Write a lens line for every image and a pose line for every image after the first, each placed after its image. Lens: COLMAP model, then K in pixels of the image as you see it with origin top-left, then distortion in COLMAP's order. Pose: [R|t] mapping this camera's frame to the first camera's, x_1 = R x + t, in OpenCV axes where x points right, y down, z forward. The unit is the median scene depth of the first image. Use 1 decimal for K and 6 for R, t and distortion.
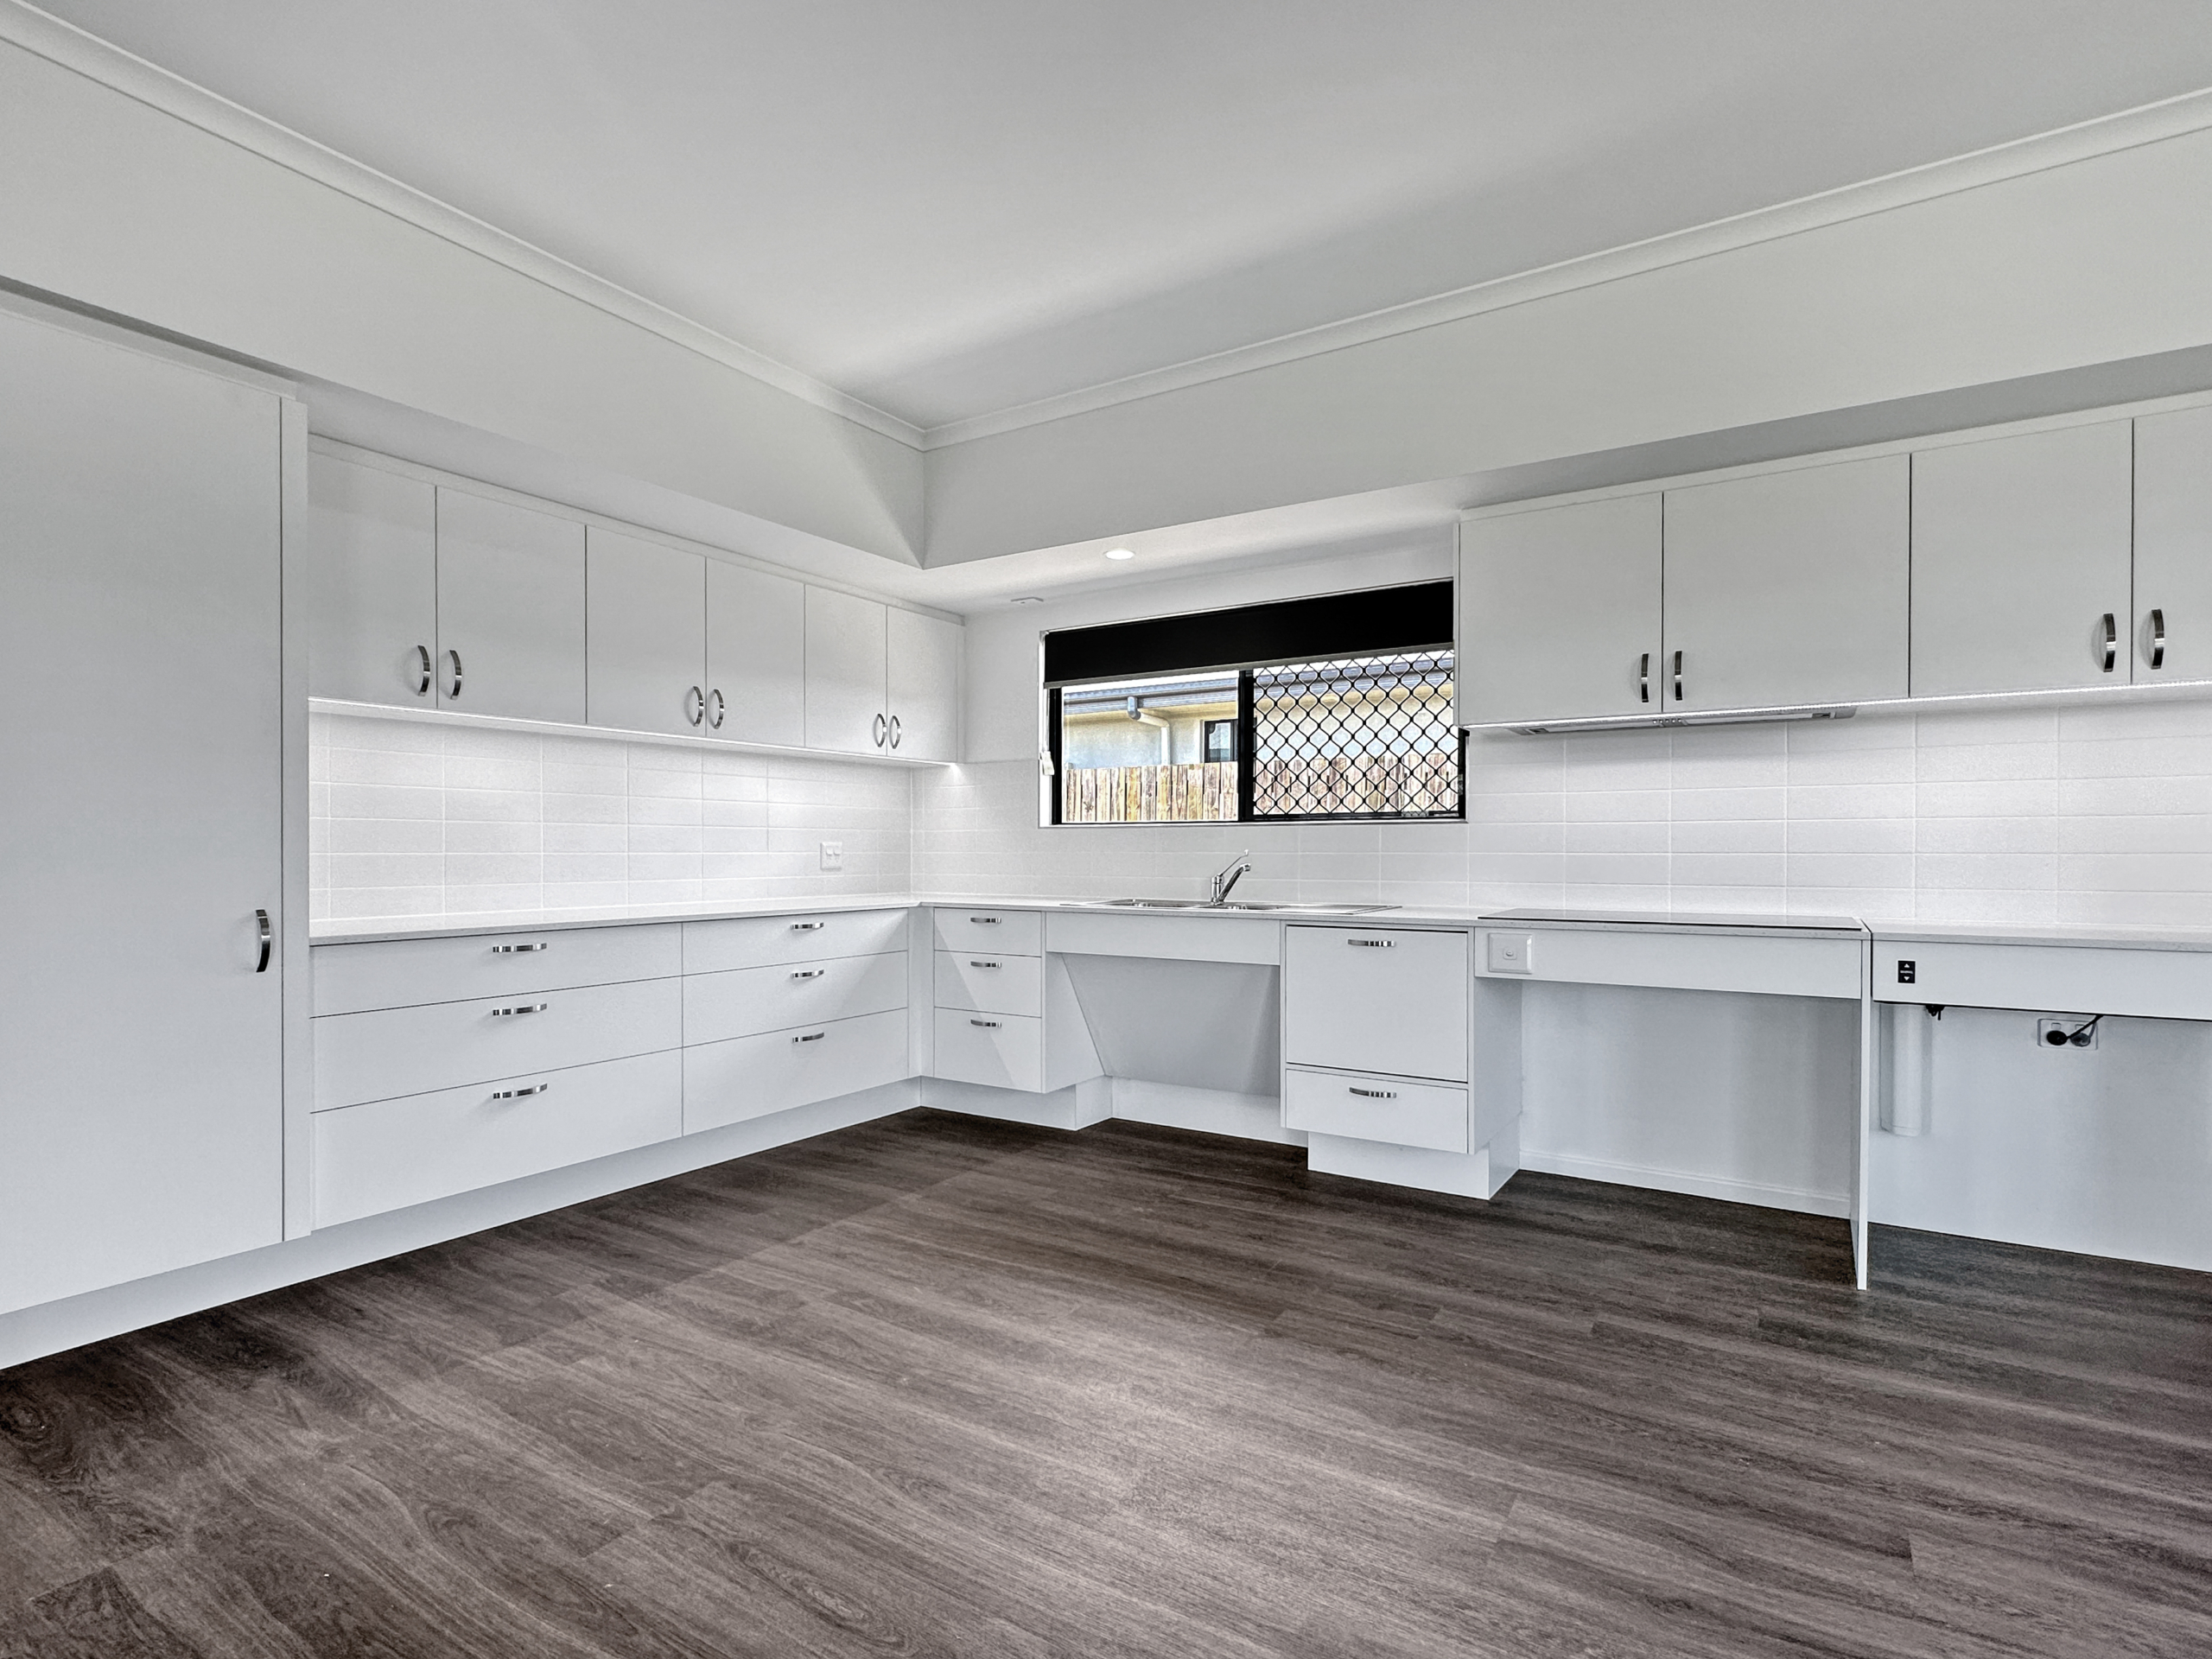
lens RADIAL K [[1020.1, 0, 1138.8], [0, 1020.1, 847.2], [0, 0, 1]] dist [0.001634, 0.000331]
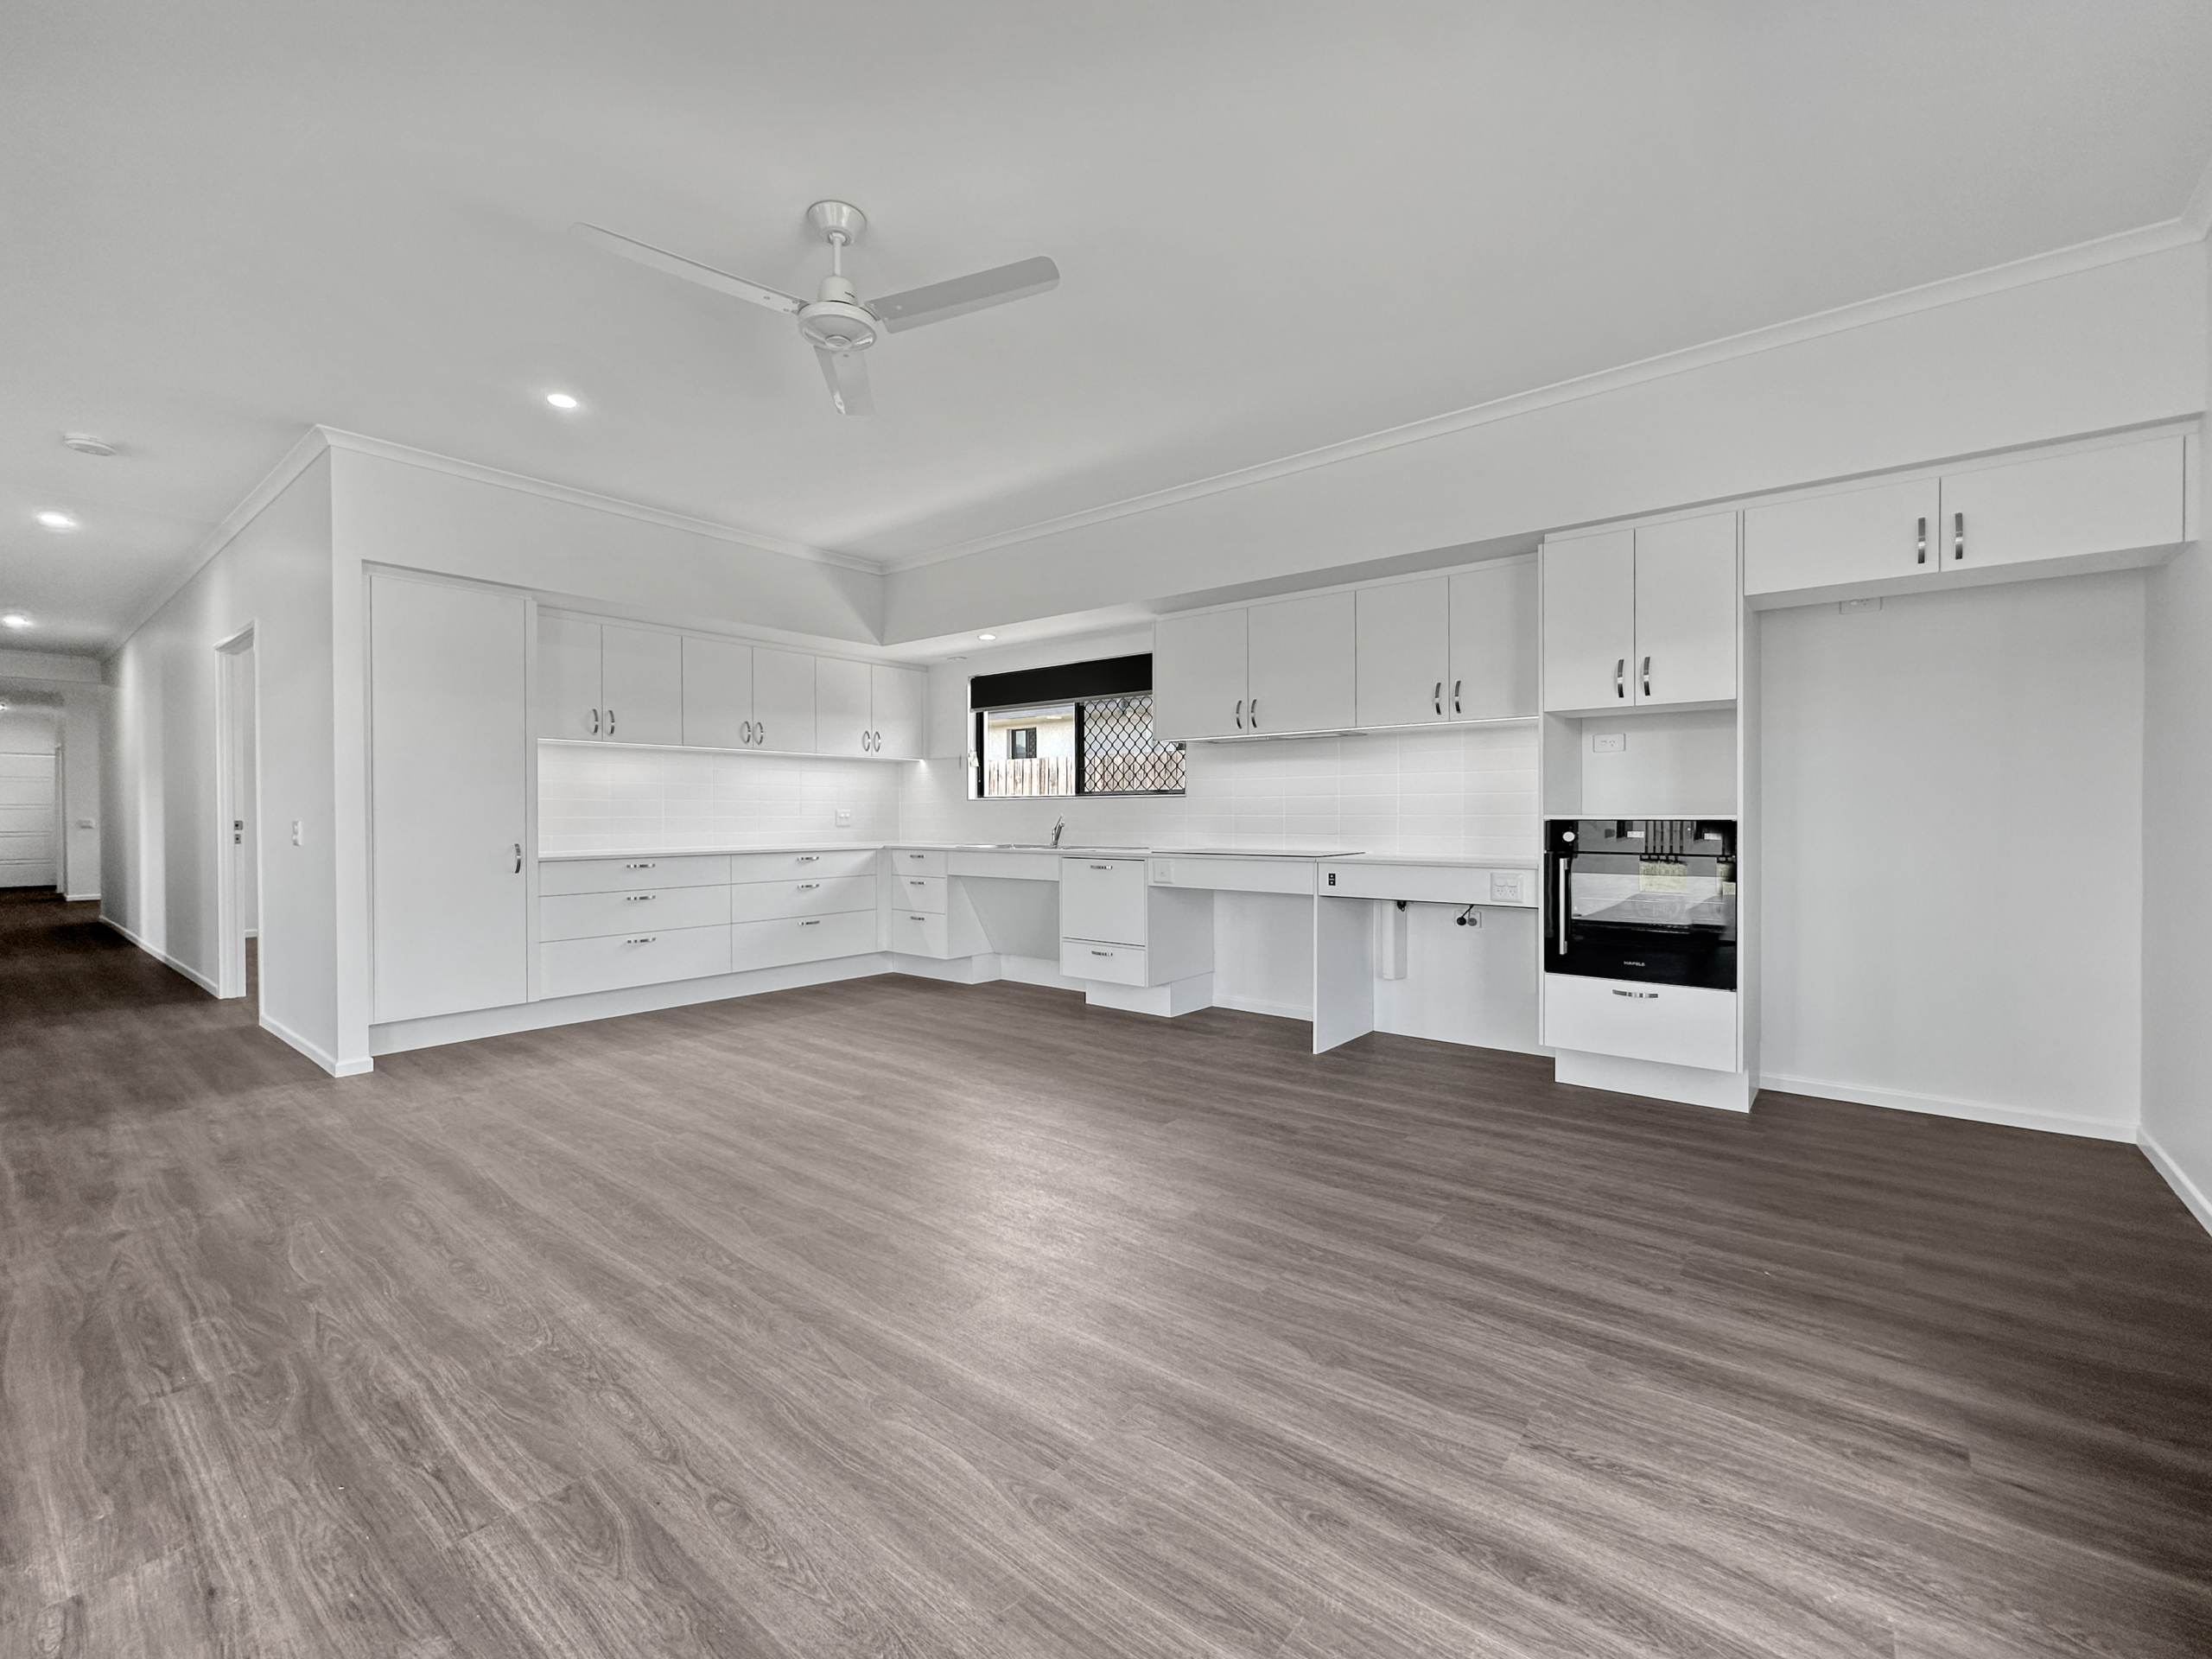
lens RADIAL K [[904.1, 0, 1143.7], [0, 904.1, 818.9], [0, 0, 1]] dist [-0.000807, -0.000144]
pose [[0.992506, -0.002031, -0.122179, 0.434621], [0.003049, 0.999962, 0.008143, -0.000668], [0.122157, -0.008454, 0.992475, -0.460583]]
